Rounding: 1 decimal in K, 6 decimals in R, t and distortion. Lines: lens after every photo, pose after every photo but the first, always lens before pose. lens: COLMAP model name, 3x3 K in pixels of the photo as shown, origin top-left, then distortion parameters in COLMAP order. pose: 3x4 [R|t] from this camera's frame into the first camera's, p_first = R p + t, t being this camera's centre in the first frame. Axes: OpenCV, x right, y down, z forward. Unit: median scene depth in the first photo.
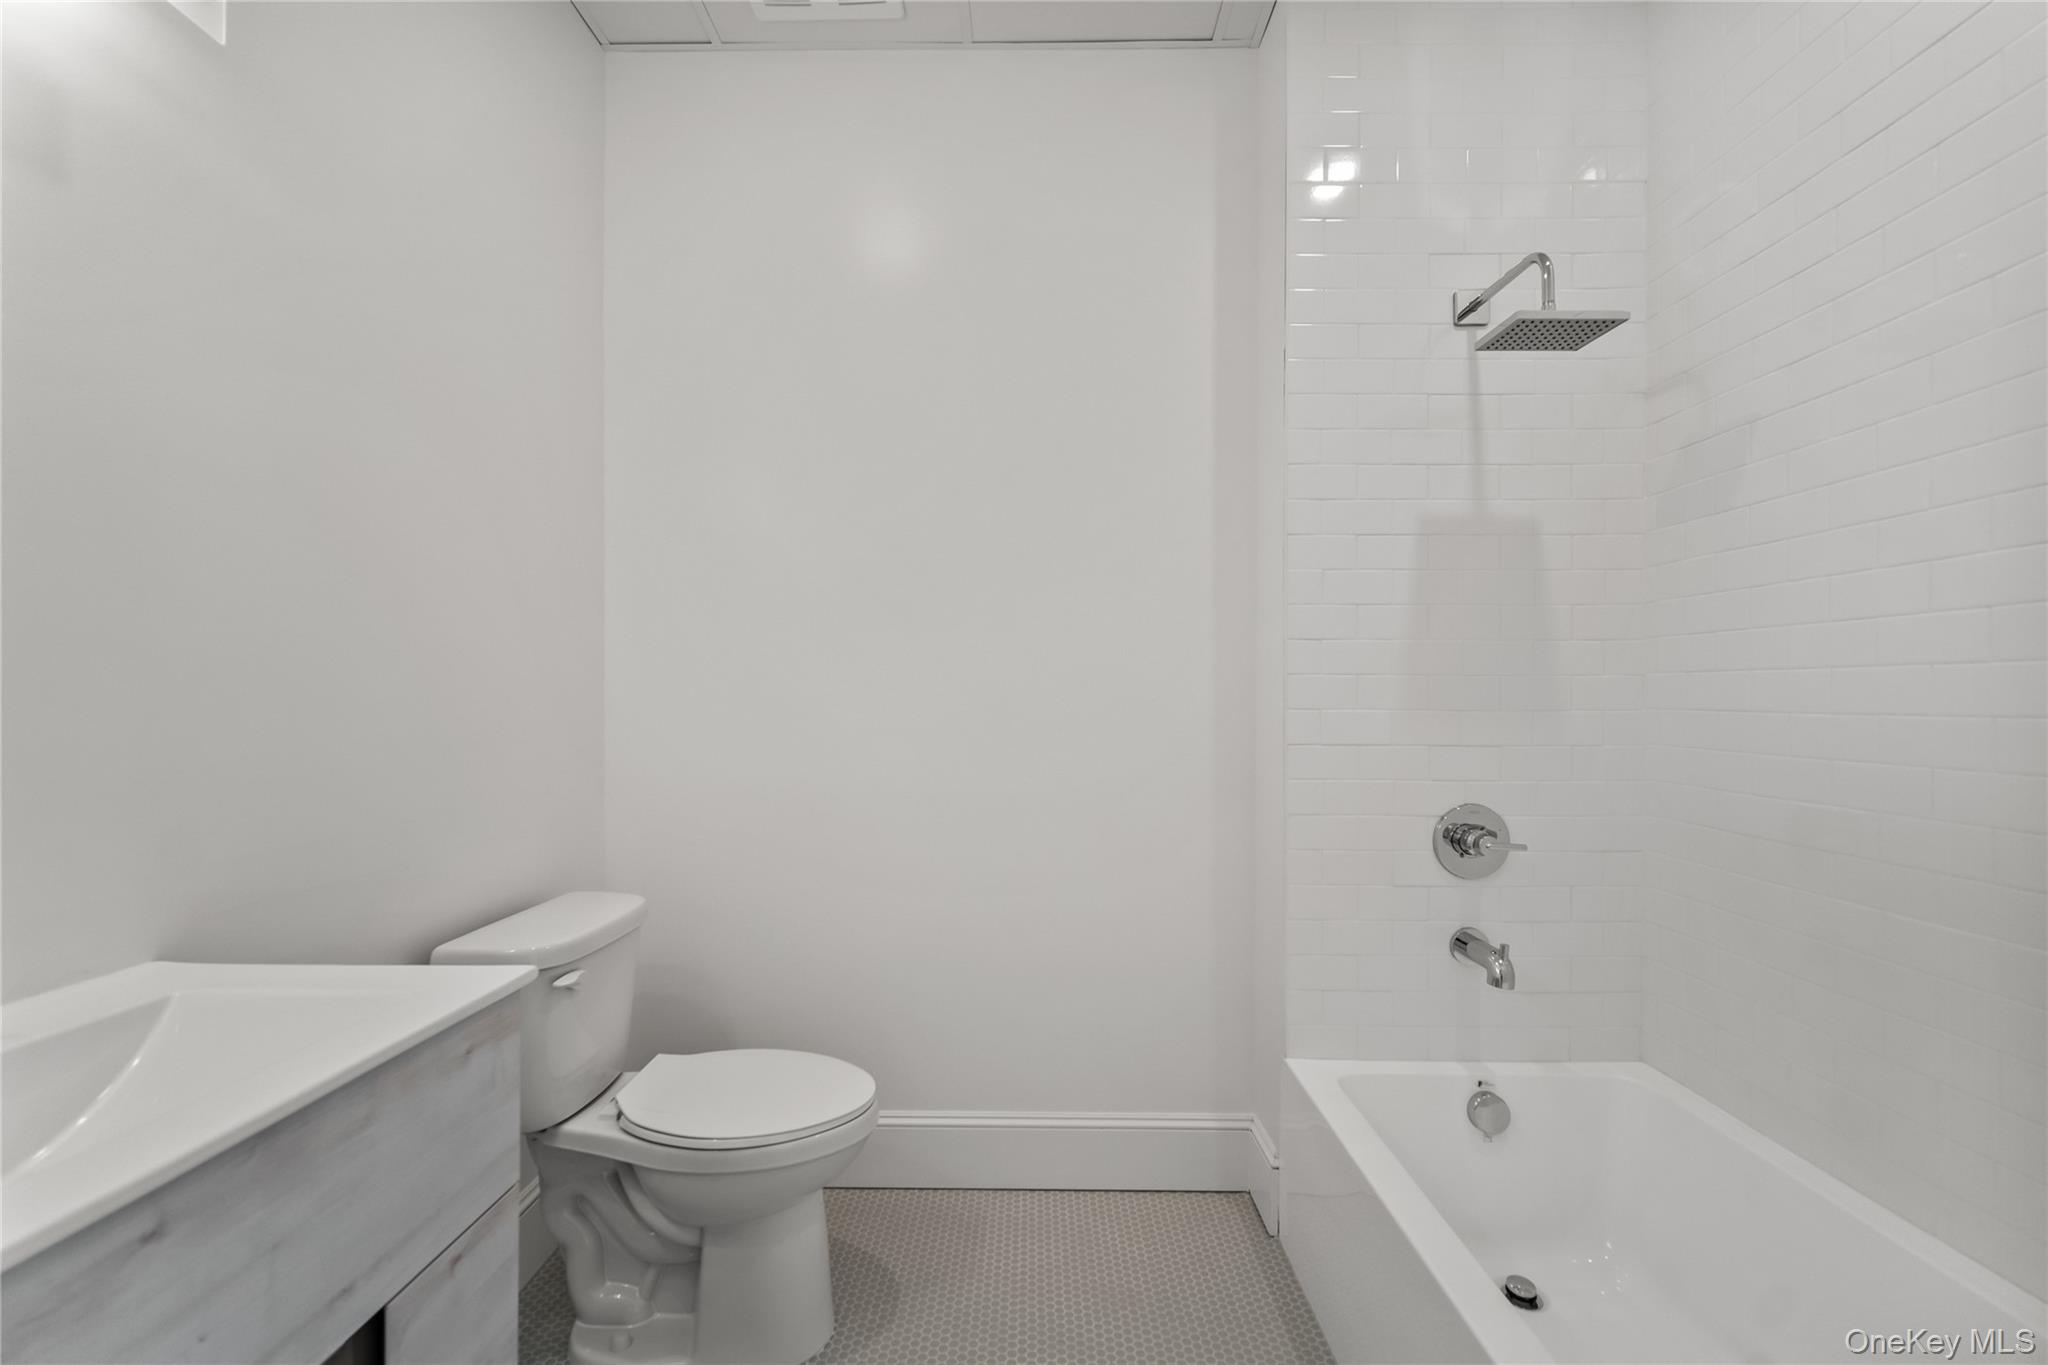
lens RADIAL K [[834.4, 0, 1023.1], [0, 834.4, 691.2], [0, 0, 1]] dist [-0.007670, 0.004029]
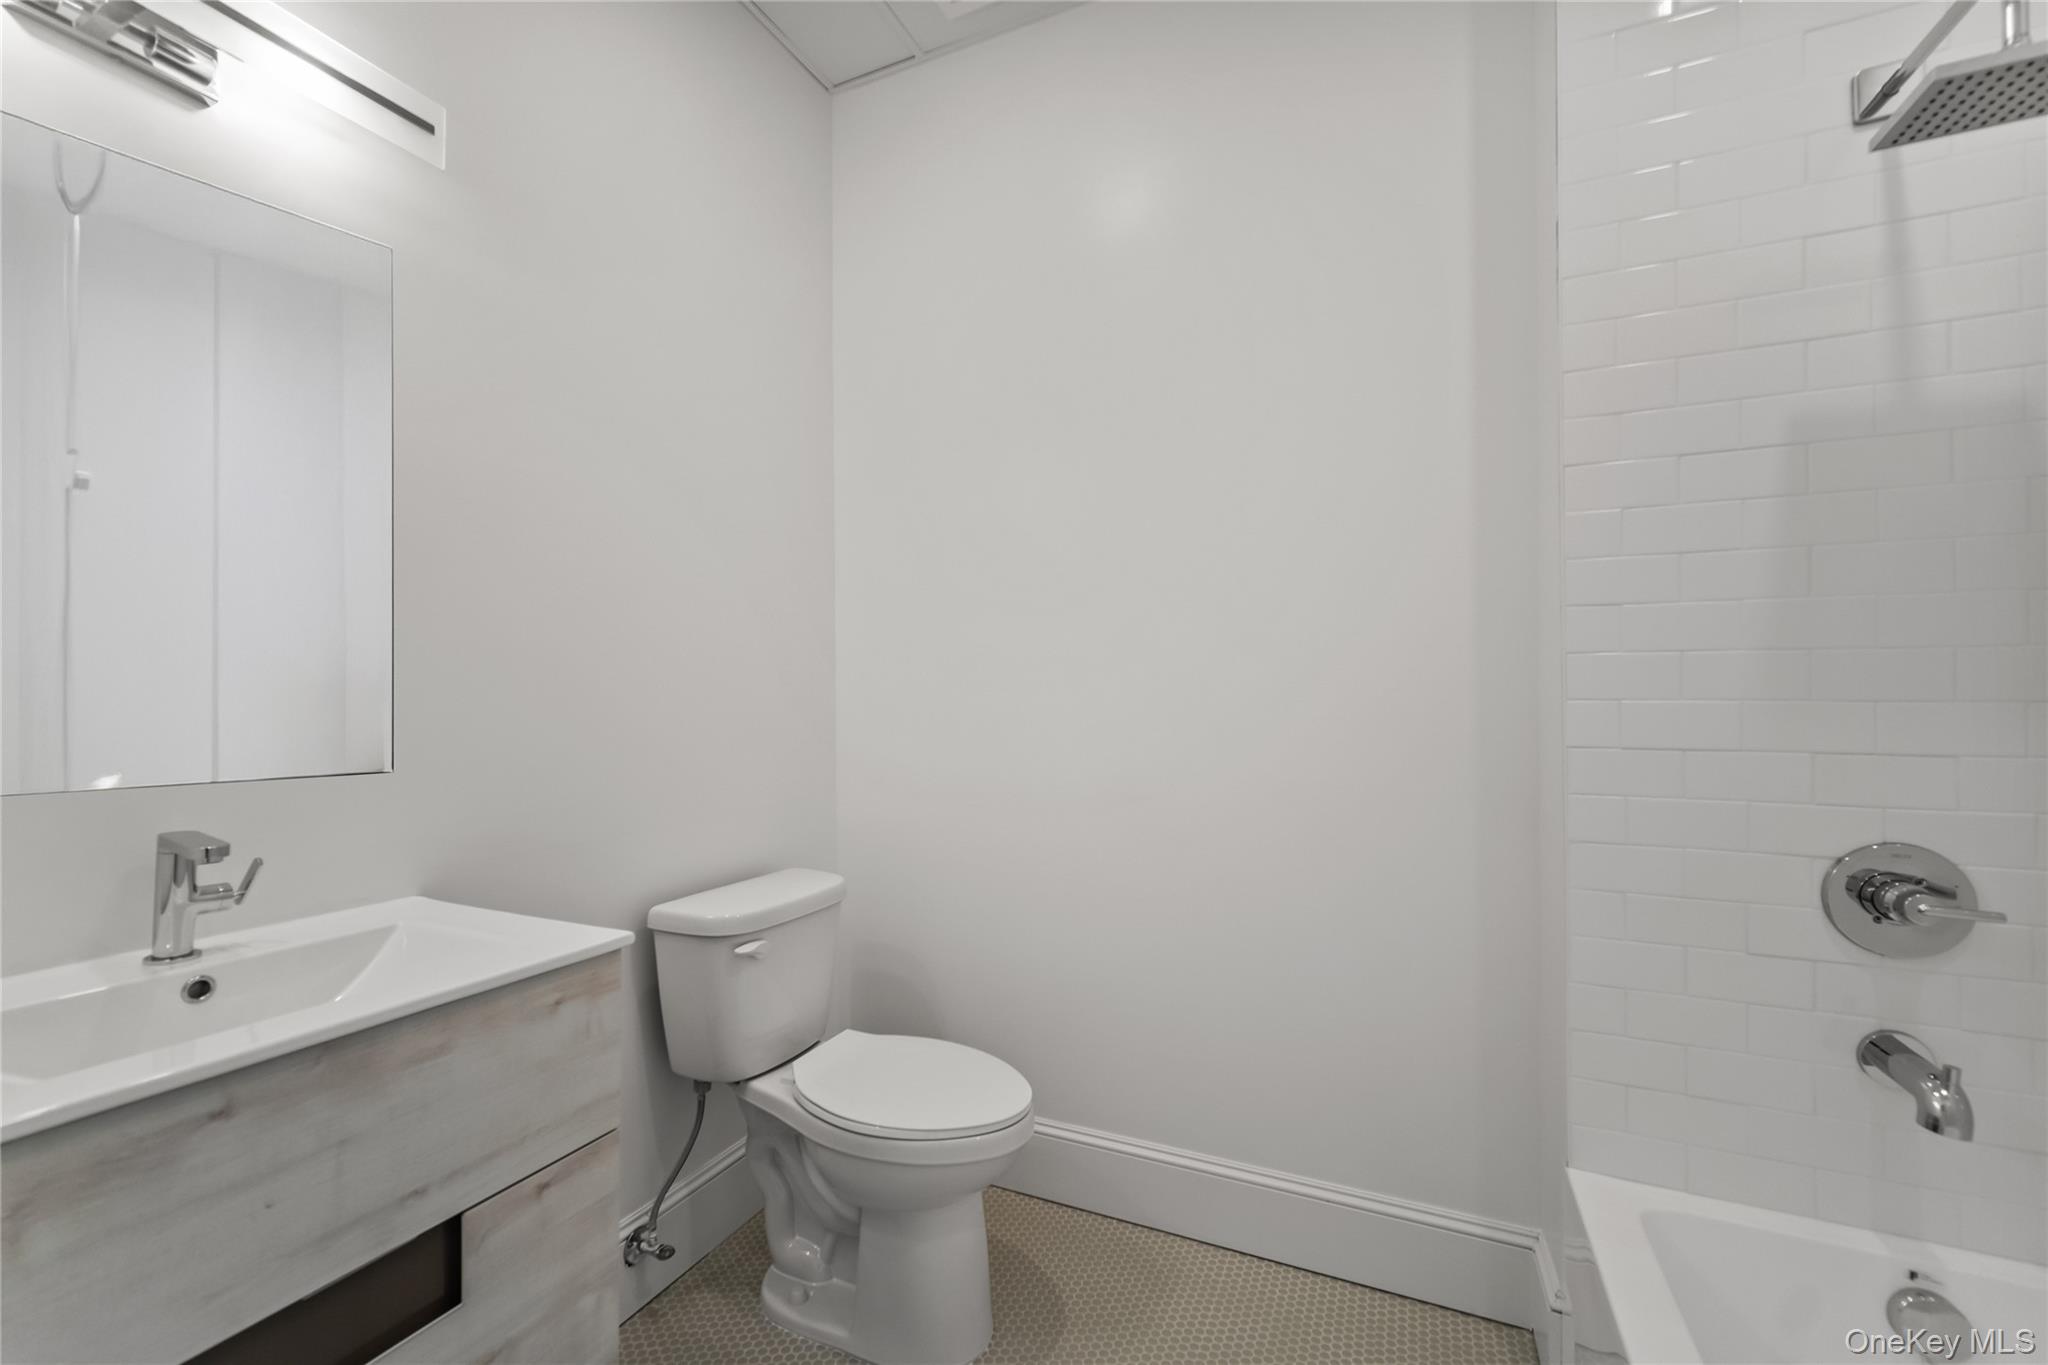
lens RADIAL K [[845.4, 0, 1019.5], [0, 845.4, 682.7], [0, 0, 1]] dist [0.000346, 0.000681]
pose [[0.911367, -0.010997, -0.411447, 0.210393], [0.008818, 0.999935, -0.007193, 0.008763], [0.411499, 0.002927, 0.911405, 0.120154]]
